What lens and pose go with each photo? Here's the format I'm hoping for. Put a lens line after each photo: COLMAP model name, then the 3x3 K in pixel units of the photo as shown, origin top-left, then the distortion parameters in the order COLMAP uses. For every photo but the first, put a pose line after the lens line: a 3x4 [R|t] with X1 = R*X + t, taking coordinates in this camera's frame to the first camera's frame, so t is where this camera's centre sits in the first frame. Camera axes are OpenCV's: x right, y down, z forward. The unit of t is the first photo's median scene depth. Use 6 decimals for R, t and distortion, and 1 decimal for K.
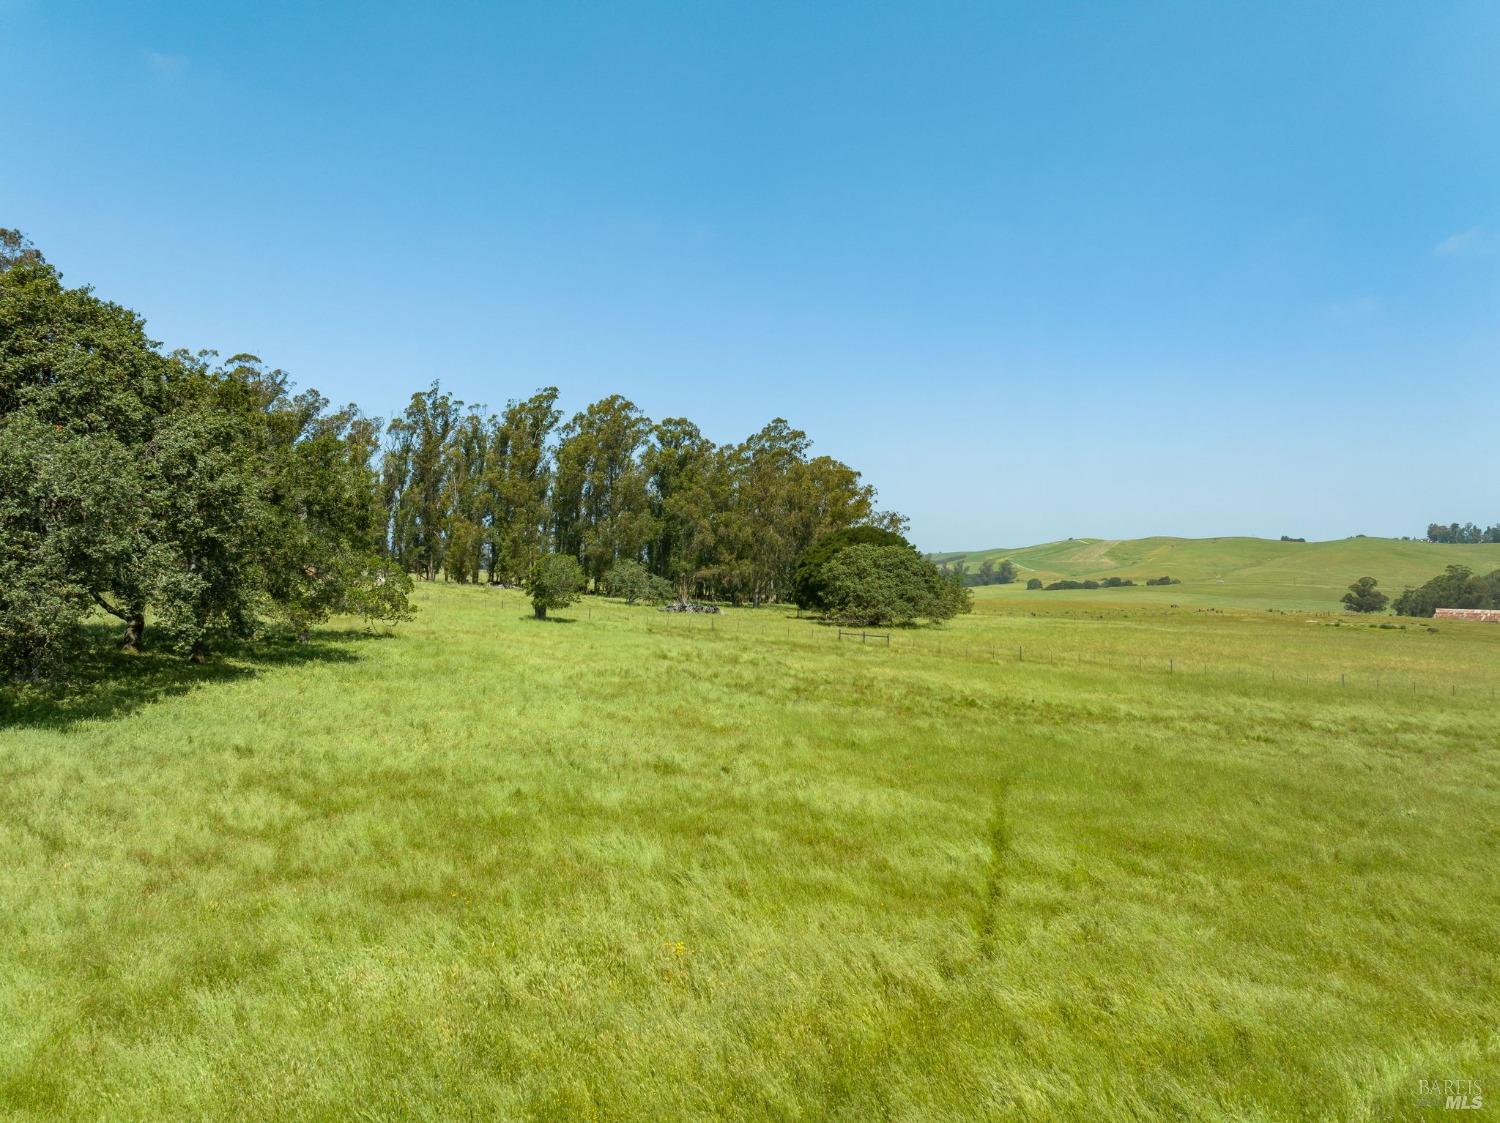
lens RADIAL K [[1057.8, 0, 763.2], [0, 1057.8, 573.4], [0, 0, 1]] dist [-0.047553, 0.001335]
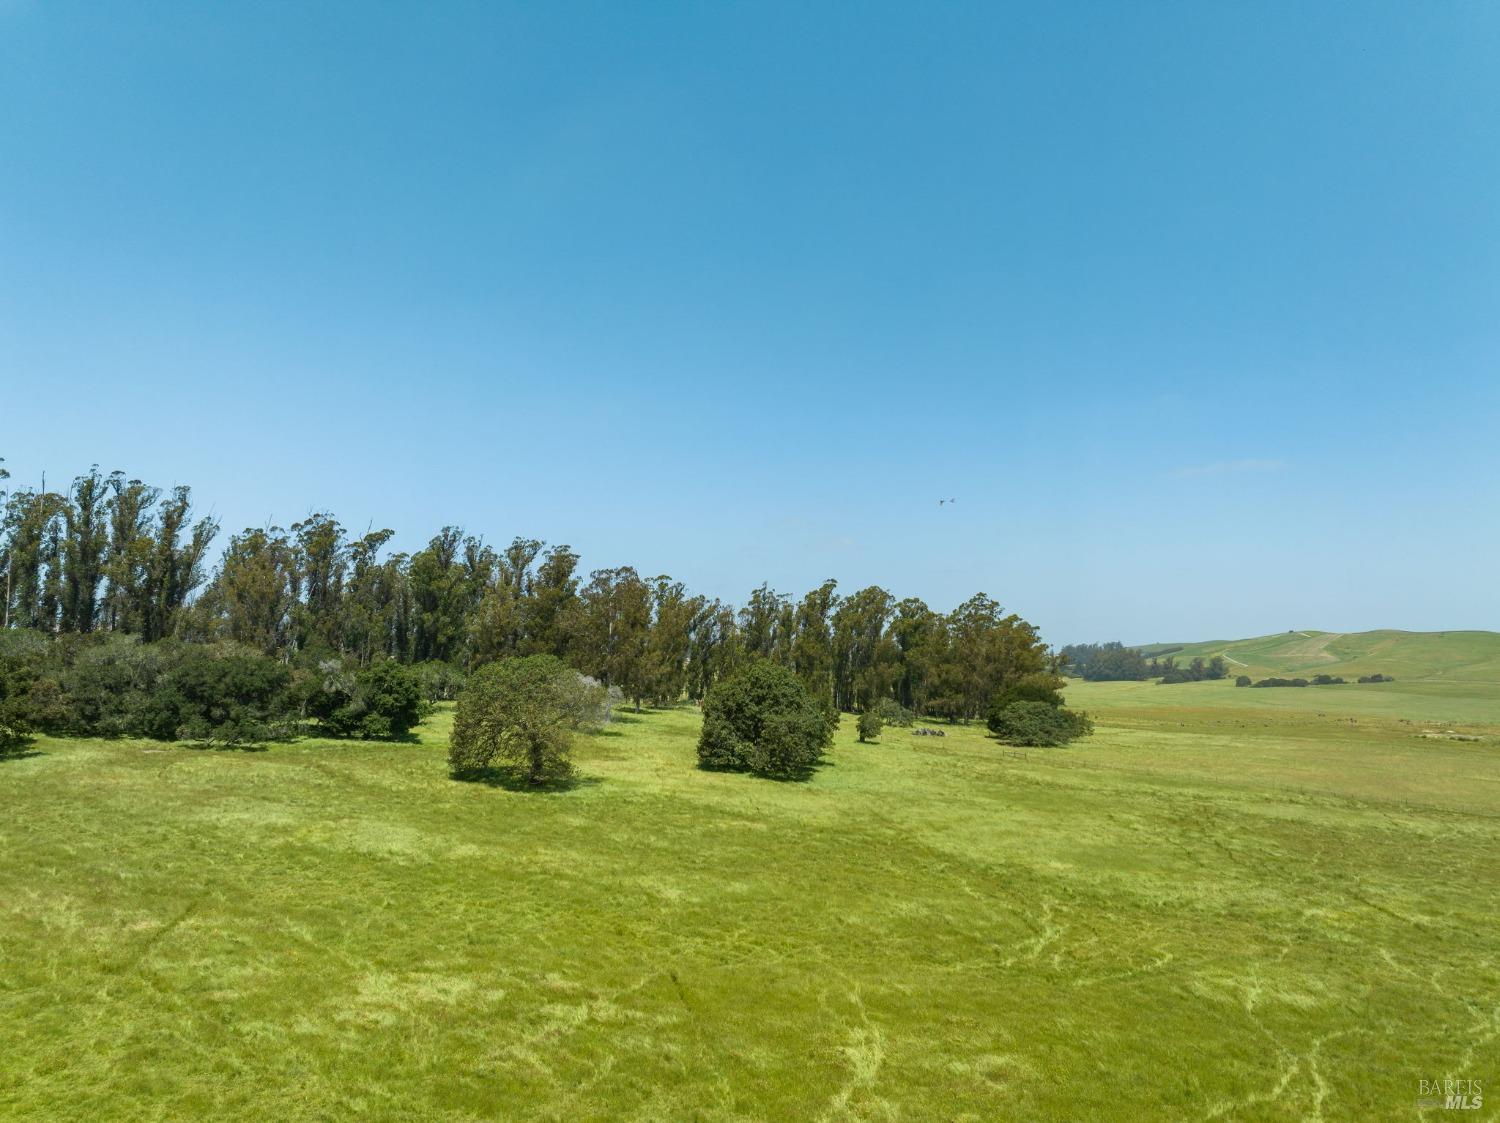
lens RADIAL K [[1057.8, 0, 762.3], [0, 1057.8, 567.2], [0, 0, 1]] dist [-0.047553, 0.001335]
pose [[0.979963, -0.013618, -0.198713, 0.010003], [-0.003608, 0.996282, -0.086072, -0.059397], [0.199146, 0.085064, 0.976271, -0.552877]]
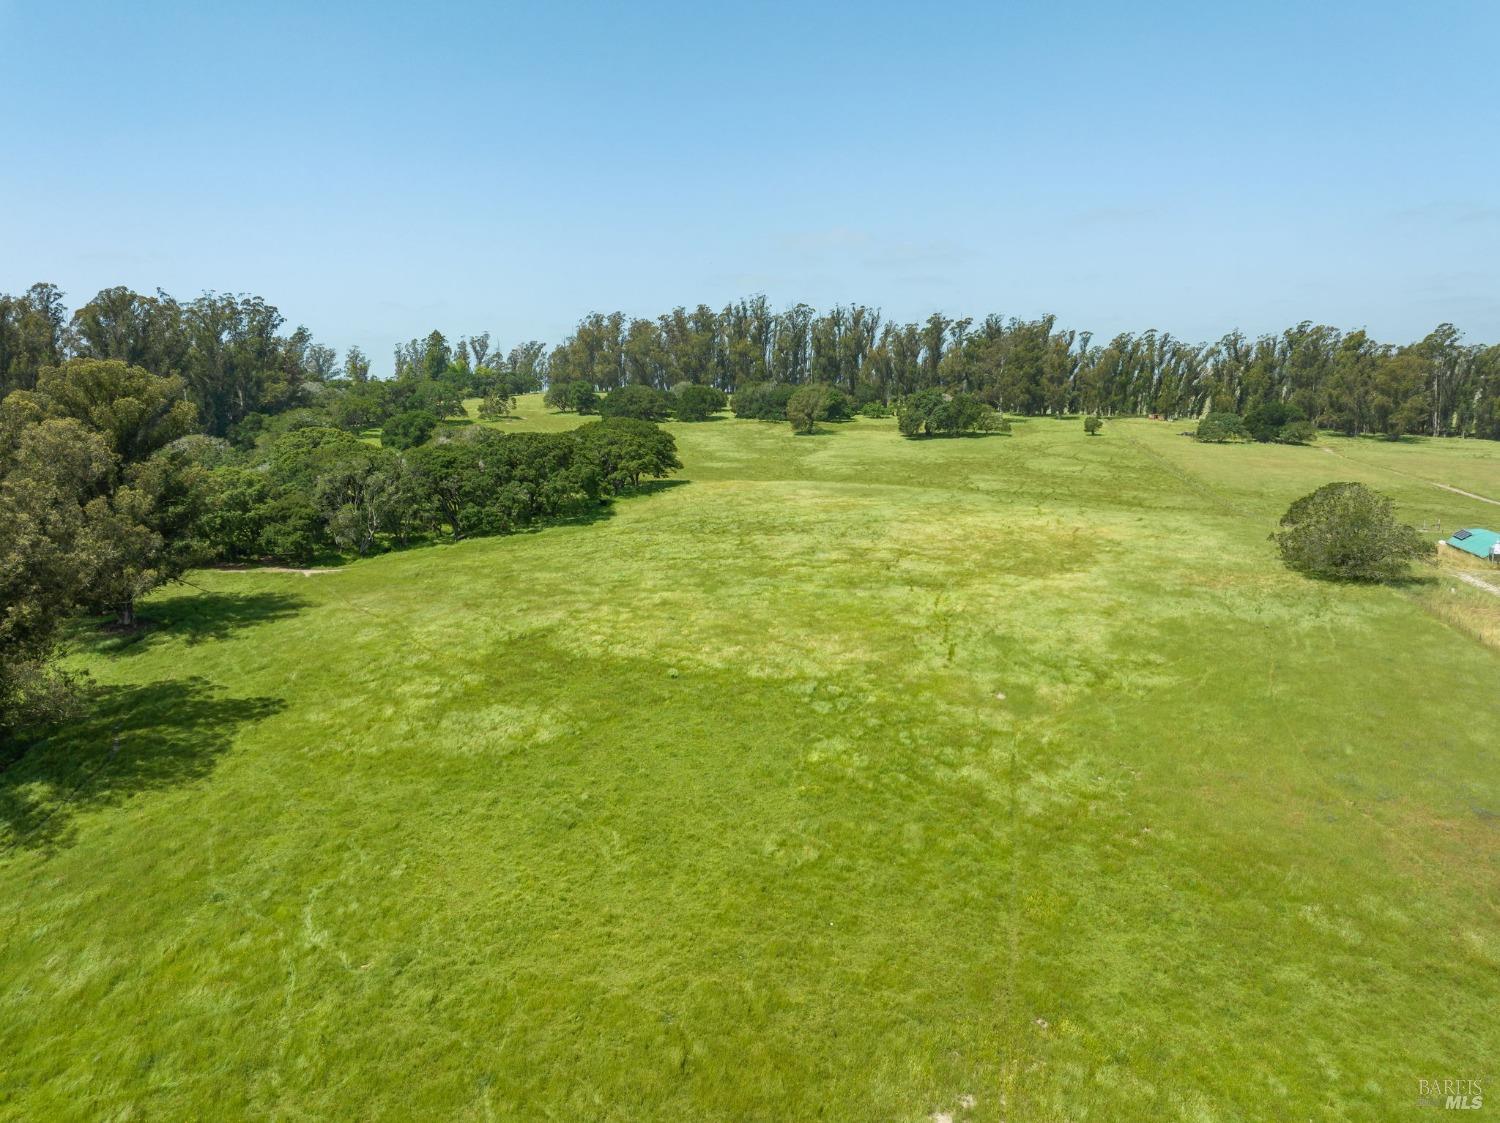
lens RADIAL K [[1057.8, 0, 748.1], [0, 1057.8, 559.3], [0, 0, 1]] dist [-0.047553, 0.001335]
pose [[0.297470, 0.139437, -0.944494, 1.376101], [0.014098, 0.988528, 0.150379, -0.043752], [0.954627, -0.058049, 0.292091, -0.575247]]
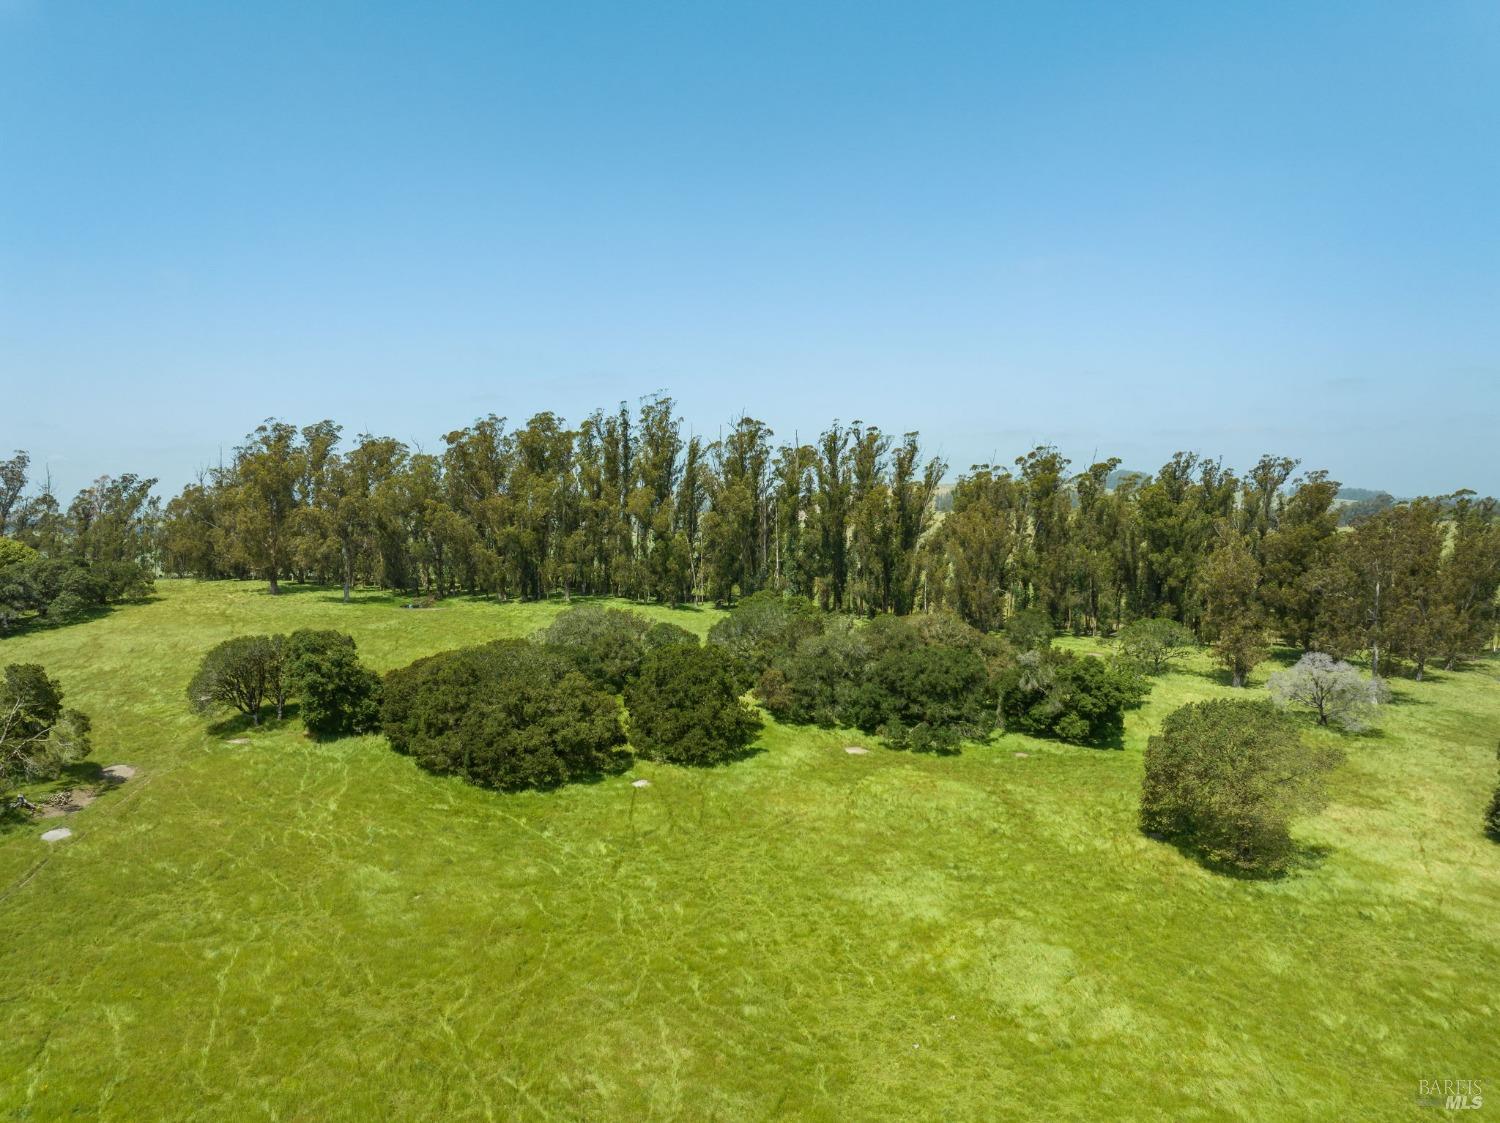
lens RADIAL K [[1057.8, 0, 752.8], [0, 1057.8, 557.3], [0, 0, 1]] dist [-0.047553, 0.001335]
pose [[0.611924, 0.031121, -0.790304, 0.001680], [0.007427, 0.998955, 0.045088, -0.153820], [0.790882, -0.033460, 0.611053, -0.452621]]
